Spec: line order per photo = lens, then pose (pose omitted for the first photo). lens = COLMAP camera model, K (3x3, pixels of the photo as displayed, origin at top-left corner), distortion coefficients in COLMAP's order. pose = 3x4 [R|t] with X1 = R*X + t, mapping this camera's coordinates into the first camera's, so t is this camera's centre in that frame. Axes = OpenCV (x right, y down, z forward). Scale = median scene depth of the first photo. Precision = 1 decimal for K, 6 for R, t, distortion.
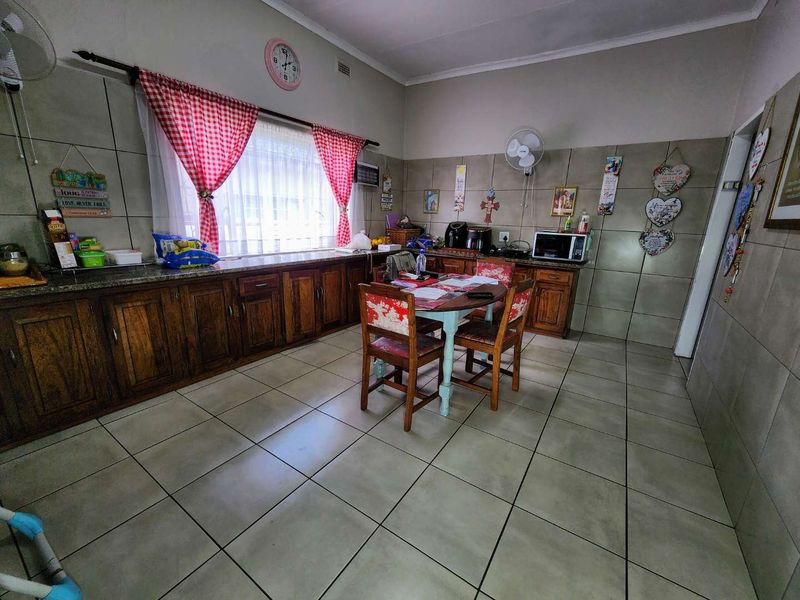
lens RADIAL K [[329.7, 0, 401.6], [0, 329.7, 301.5], [0, 0, 1]] dist [0.000971, -0.000215]
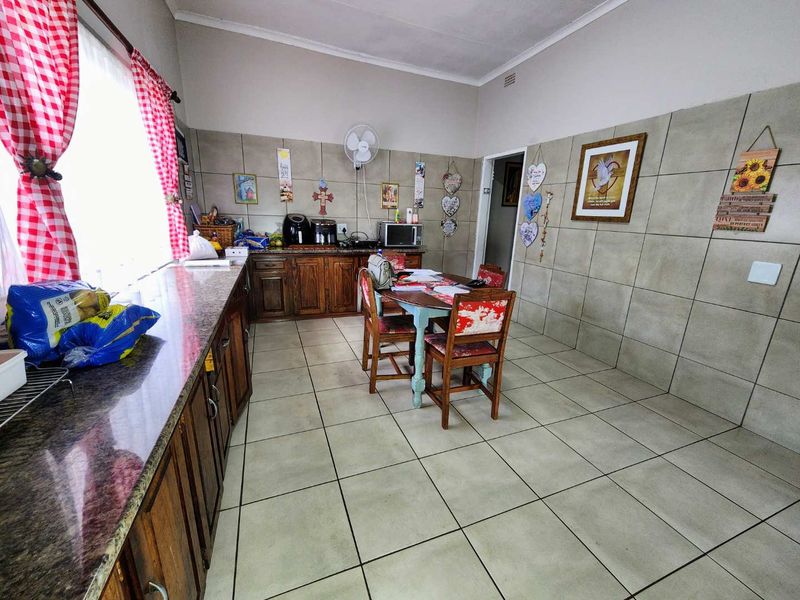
lens RADIAL K [[329.7, 0, 403.3], [0, 329.7, 301.3], [0, 0, 1]] dist [0.000971, -0.000215]
pose [[0.569692, -0.227378, 0.789779, -0.534494], [0.191753, 0.971219, 0.141297, -0.109994], [-0.799176, 0.070947, 0.596896, 0.332452]]
